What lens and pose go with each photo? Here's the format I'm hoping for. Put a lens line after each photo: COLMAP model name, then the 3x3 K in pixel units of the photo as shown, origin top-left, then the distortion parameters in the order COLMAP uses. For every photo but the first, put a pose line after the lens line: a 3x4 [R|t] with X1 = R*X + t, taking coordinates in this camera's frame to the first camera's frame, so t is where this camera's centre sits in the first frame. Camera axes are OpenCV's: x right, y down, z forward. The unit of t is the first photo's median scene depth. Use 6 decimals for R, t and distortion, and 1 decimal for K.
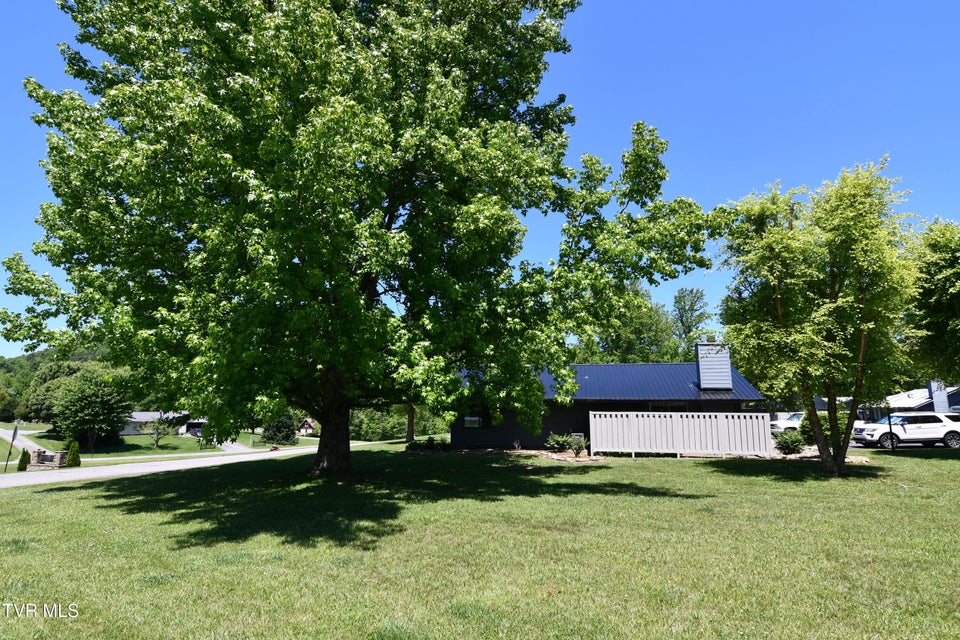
lens RADIAL K [[517.1, 0, 481.2], [0, 517.1, 321.3], [0, 0, 1]] dist [-0.021257, -0.000066]
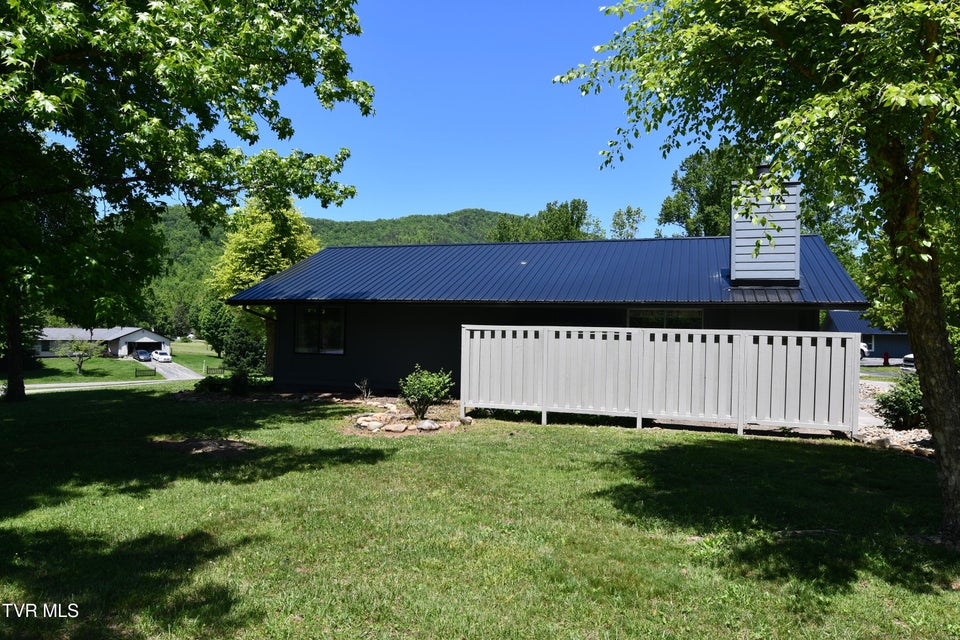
lens RADIAL K [[650.8, 0, 479.3], [0, 650.8, 319.2], [0, 0, 1]] dist [0.001771, 0.000565]
pose [[0.992455, 0.007558, -0.122378, 0.298955], [0.011176, 0.988368, 0.151669, 0.079647], [0.122101, -0.151893, 0.980826, 0.417835]]
